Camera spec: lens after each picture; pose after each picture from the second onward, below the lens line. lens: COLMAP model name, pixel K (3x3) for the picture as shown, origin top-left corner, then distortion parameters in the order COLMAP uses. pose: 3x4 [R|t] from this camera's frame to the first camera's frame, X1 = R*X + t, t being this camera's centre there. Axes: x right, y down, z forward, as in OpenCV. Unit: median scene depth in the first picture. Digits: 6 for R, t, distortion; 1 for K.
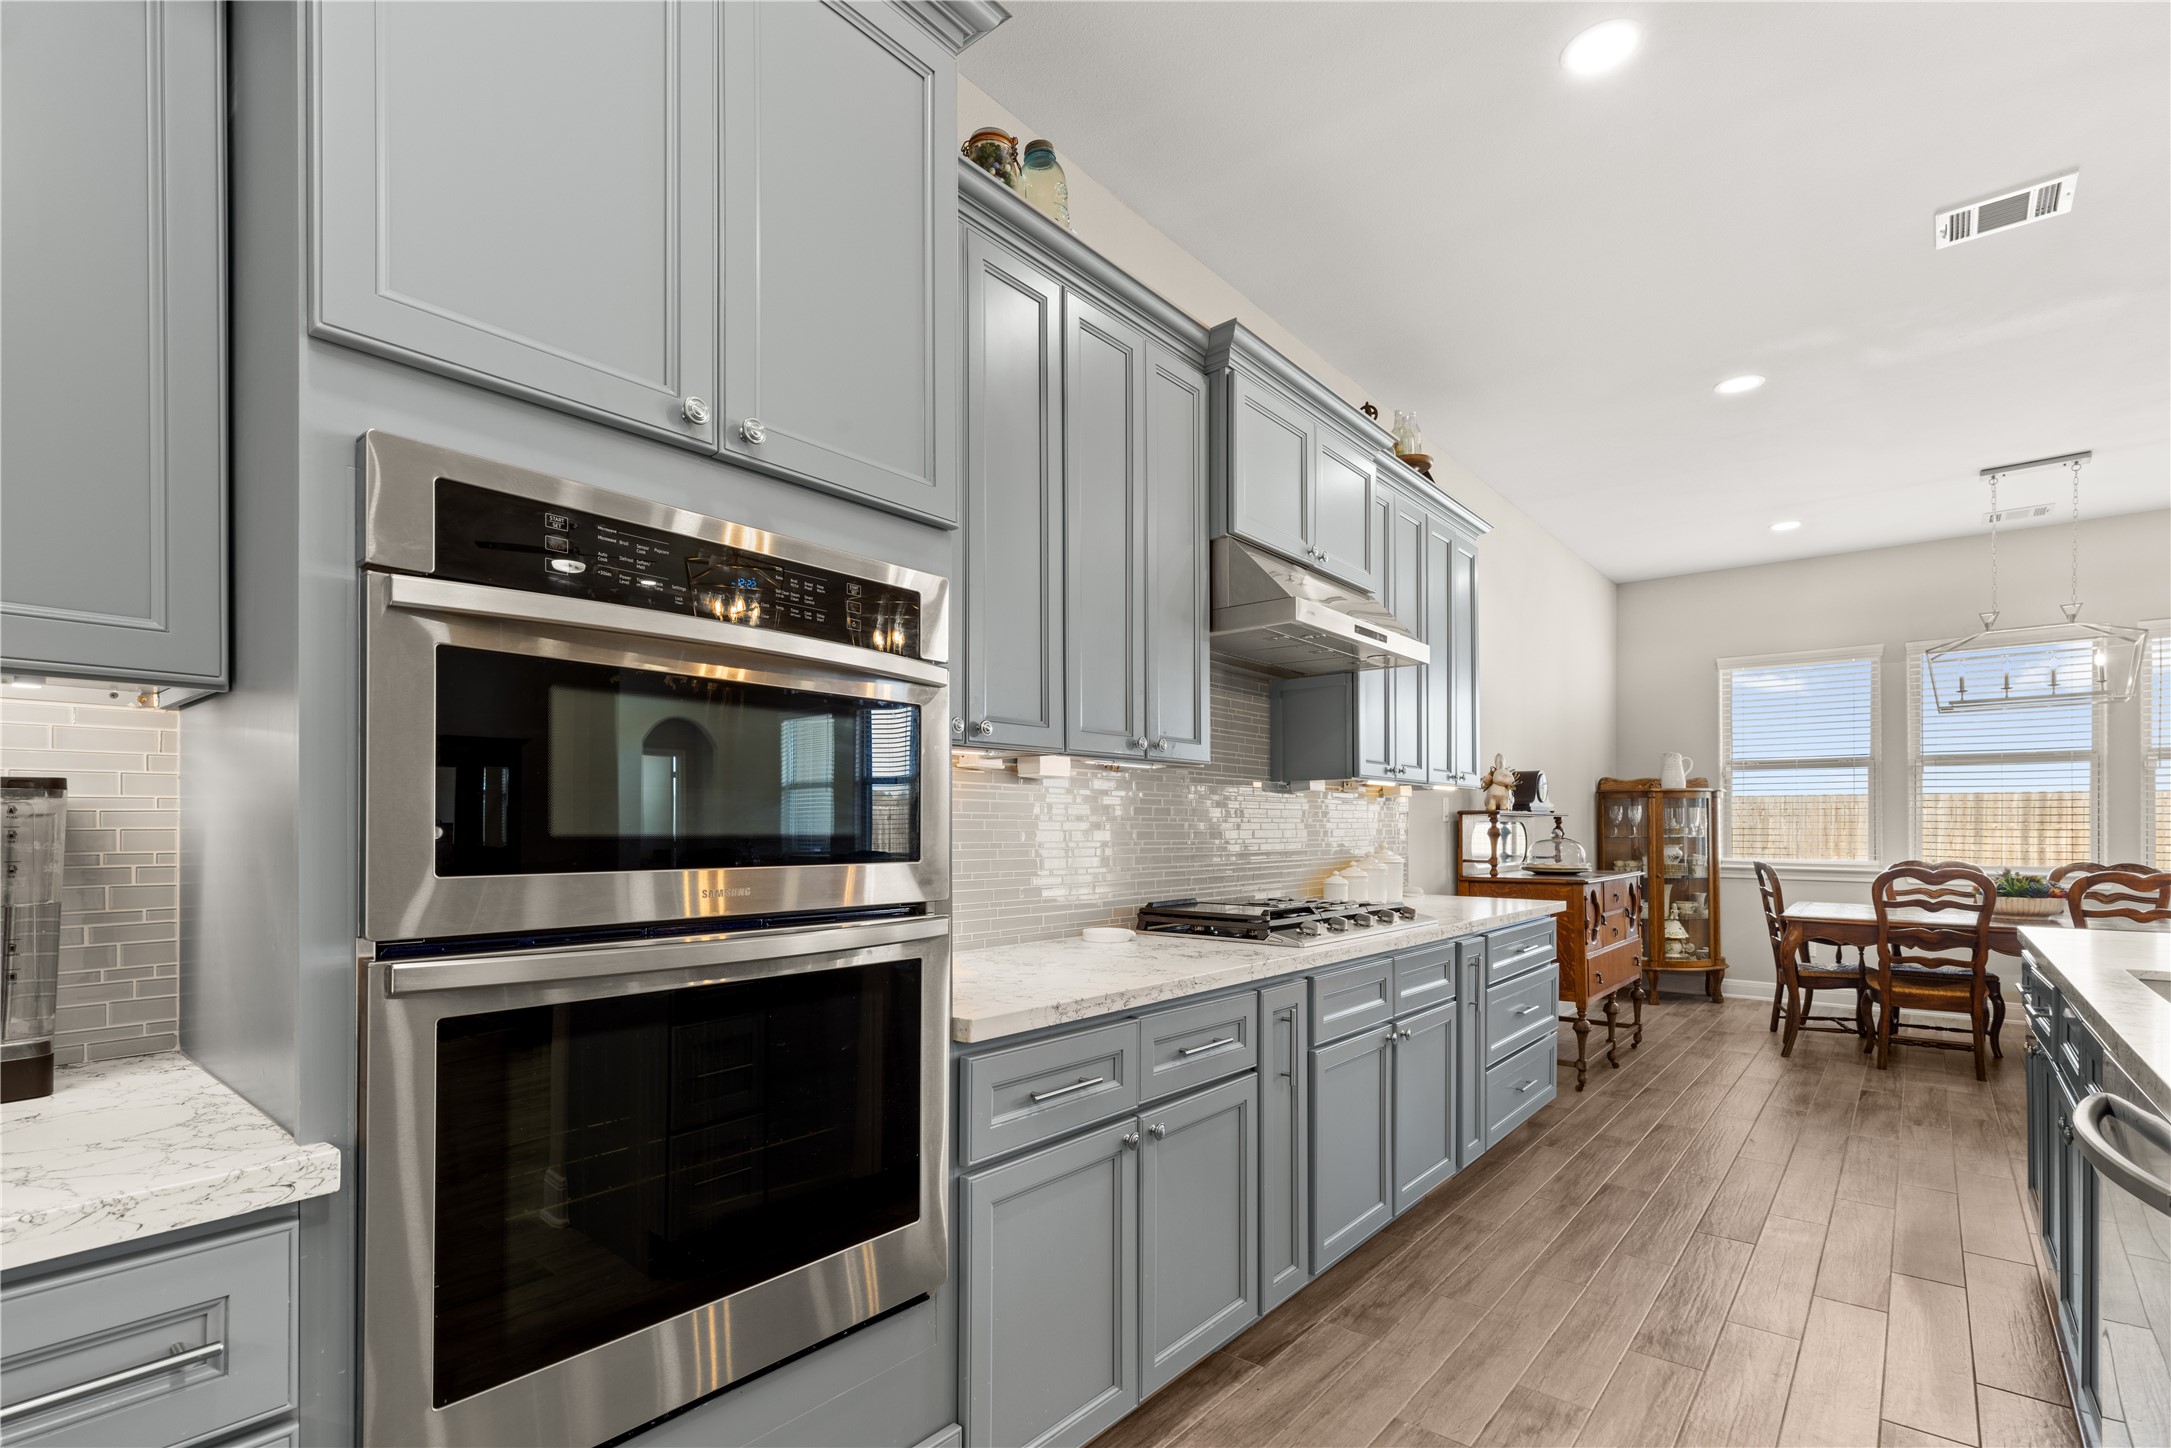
lens RADIAL K [[997.6, 0, 1075.0], [0, 997.6, 820.0], [0, 0, 1]] dist [0.002162, -0.000127]
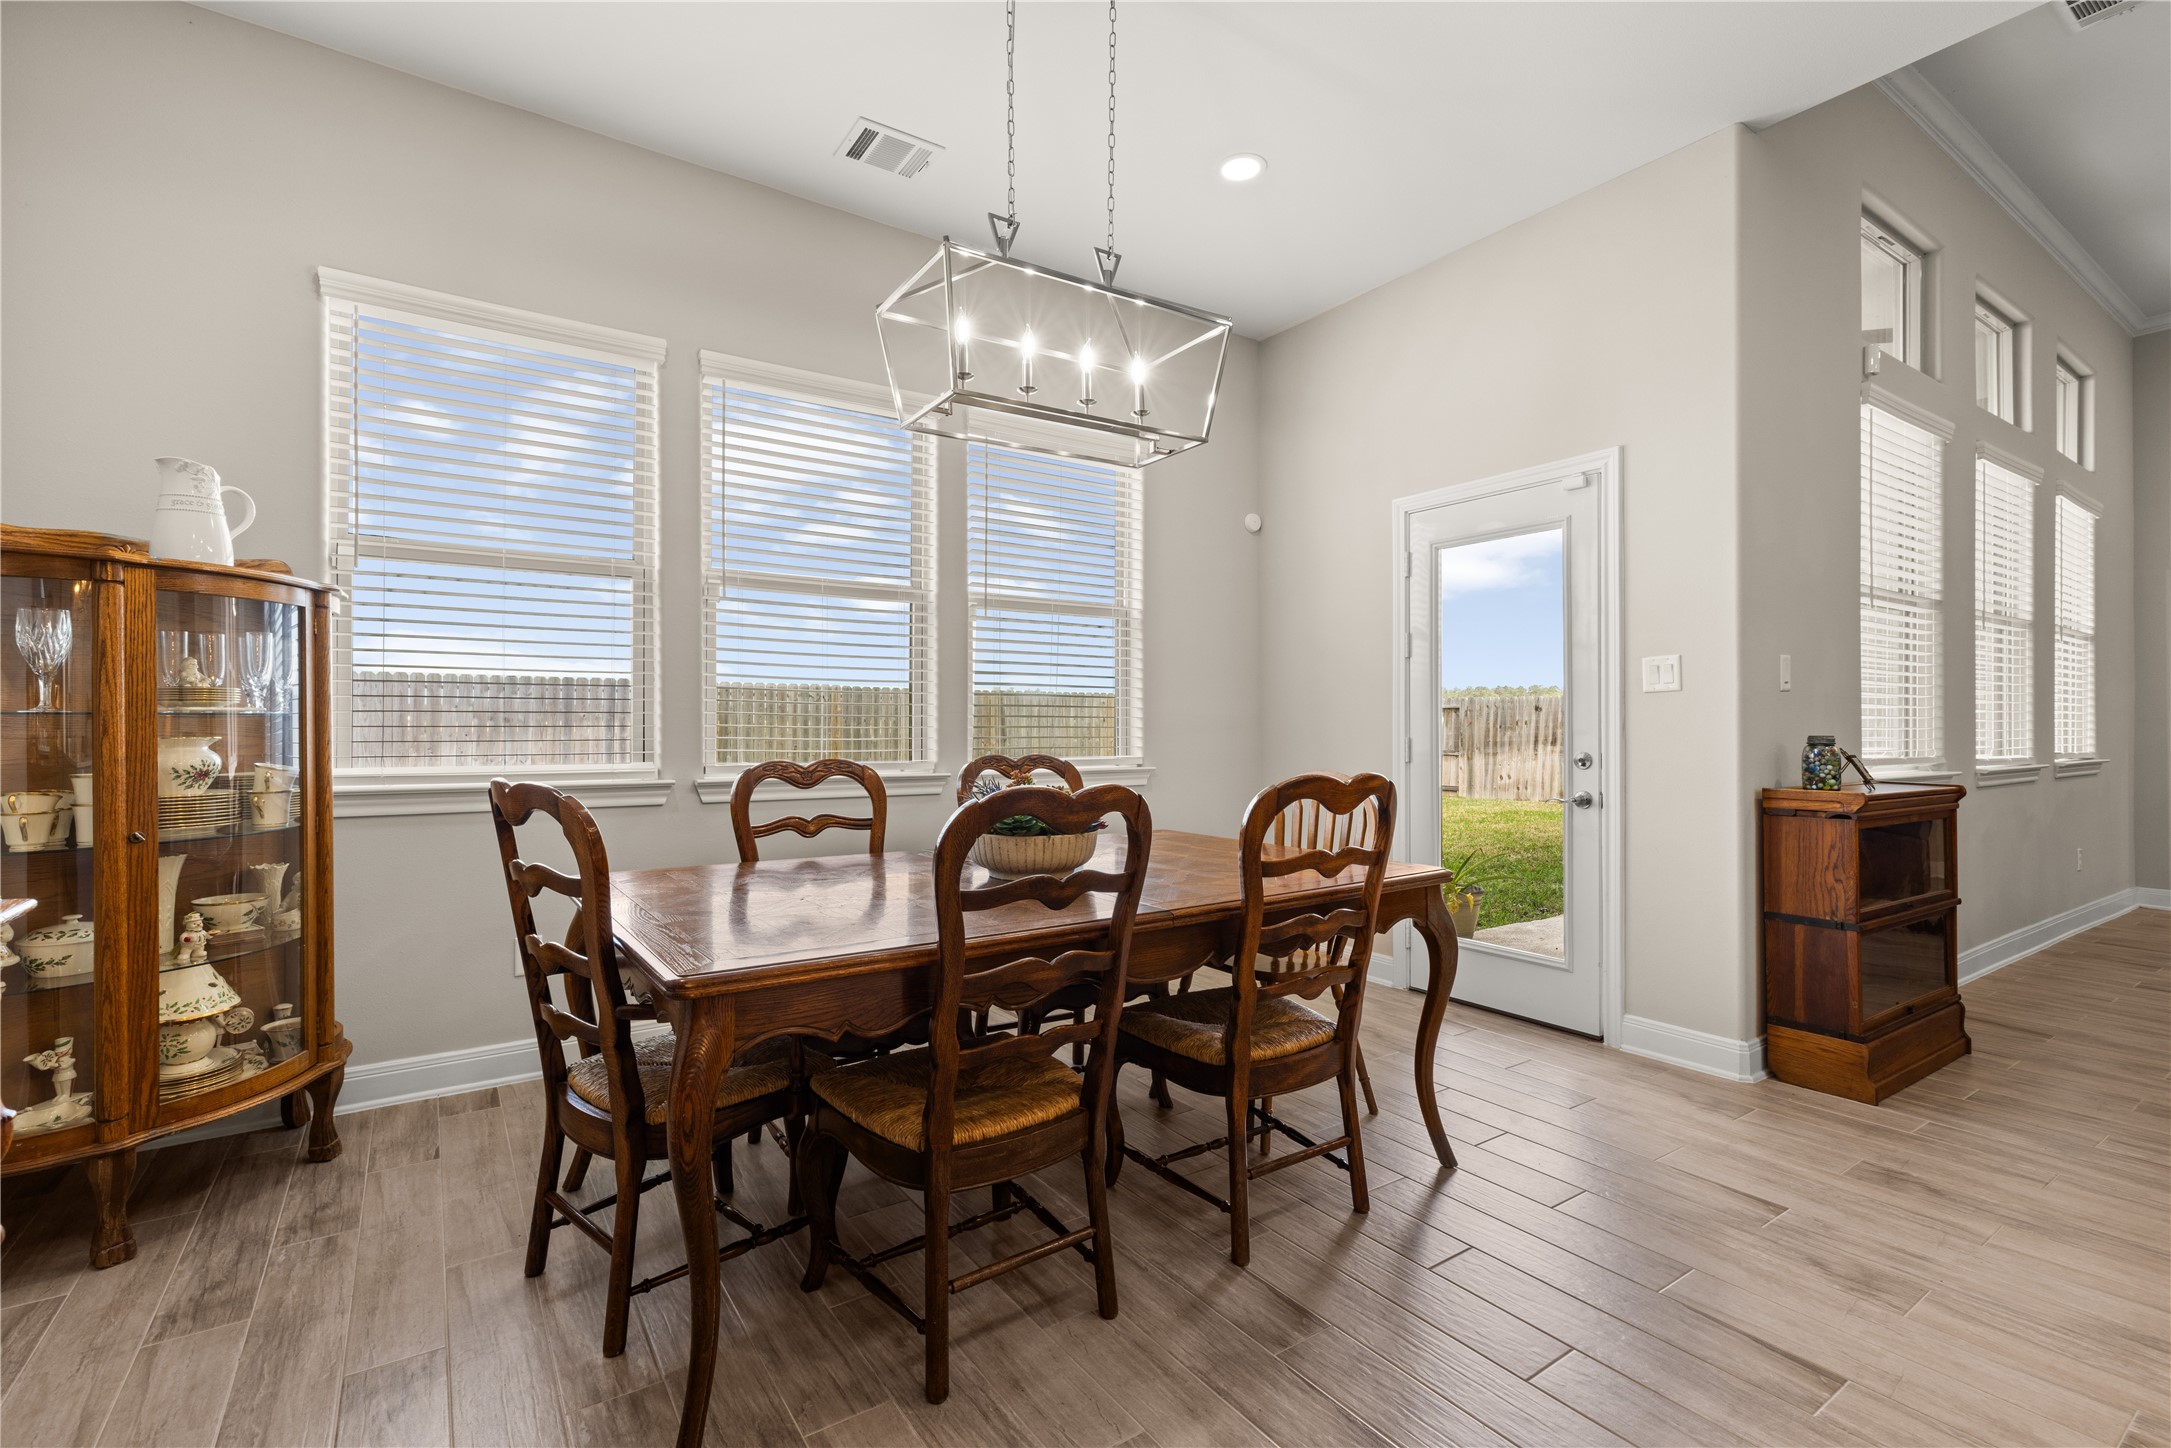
lens RADIAL K [[962.6, 0, 1085.5], [0, 962.6, 724.0], [0, 0, 1]] dist [0.000070, -0.000111]
pose [[0.270151, 0.000652, 0.962818, 0.447468], [-0.006488, 0.999978, 0.001143, 0.022277], [-0.962796, -0.006556, 0.270150, 0.755123]]
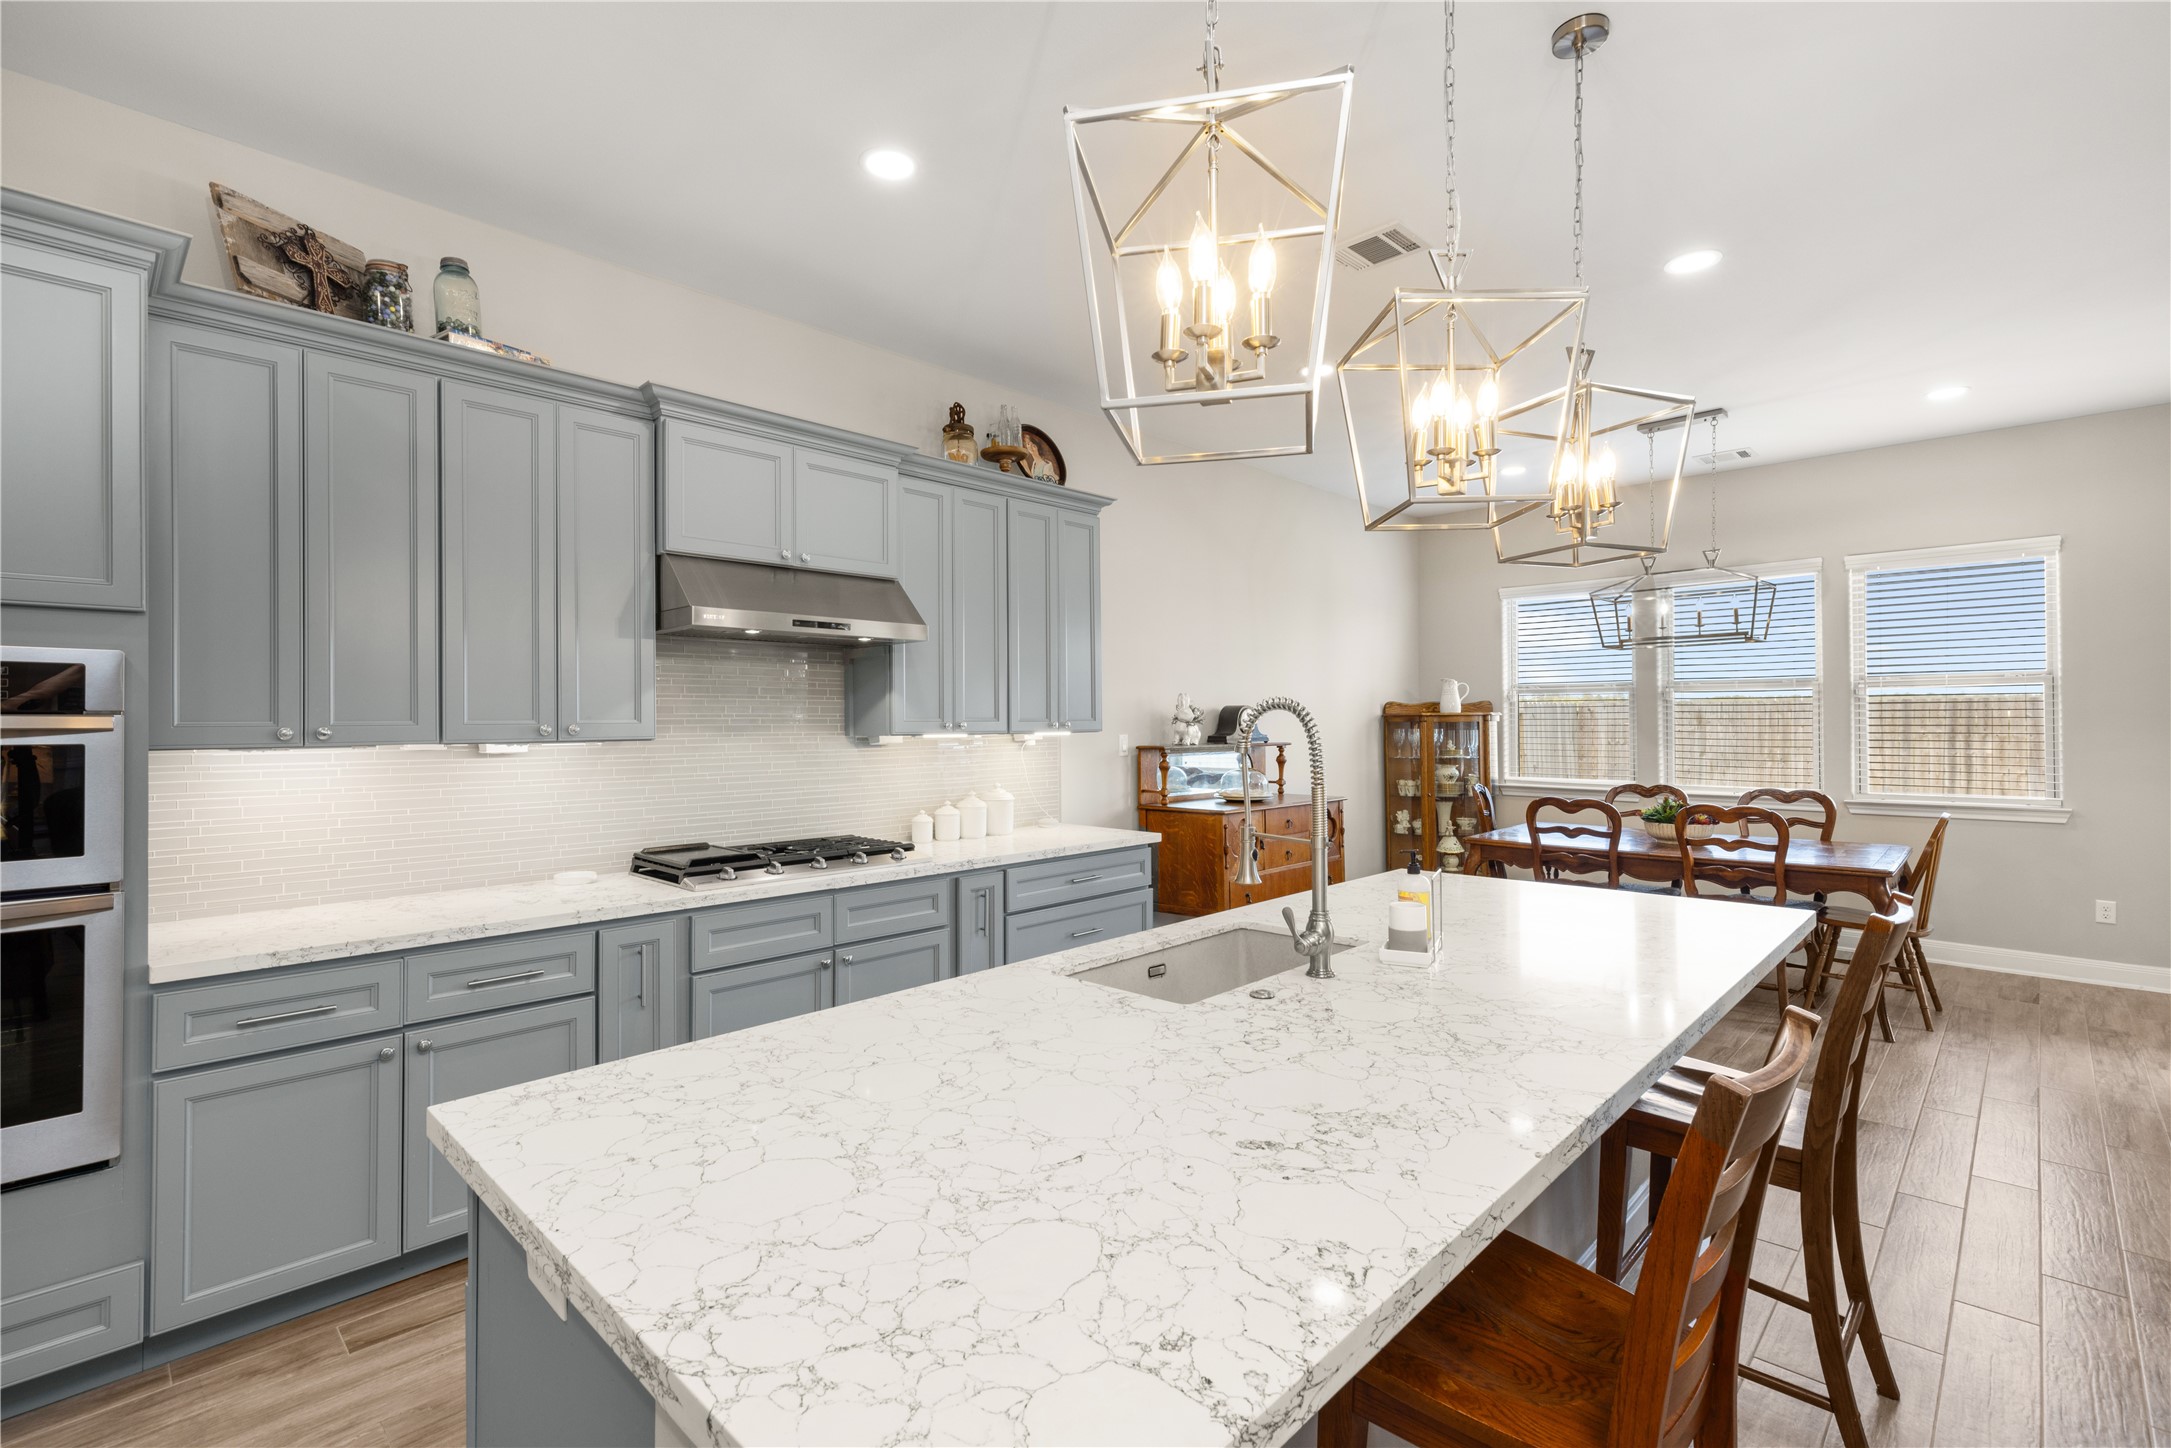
lens RADIAL K [[962.6, 0, 1085.5], [0, 962.6, 724.0], [0, 0, 1]] dist [0.000070, -0.000111]
pose [[0.997621, -0.005493, -0.068714, 0.340181], [0.006183, 0.999933, 0.009833, -0.038107], [0.068655, -0.010235, 0.997588, -0.065778]]
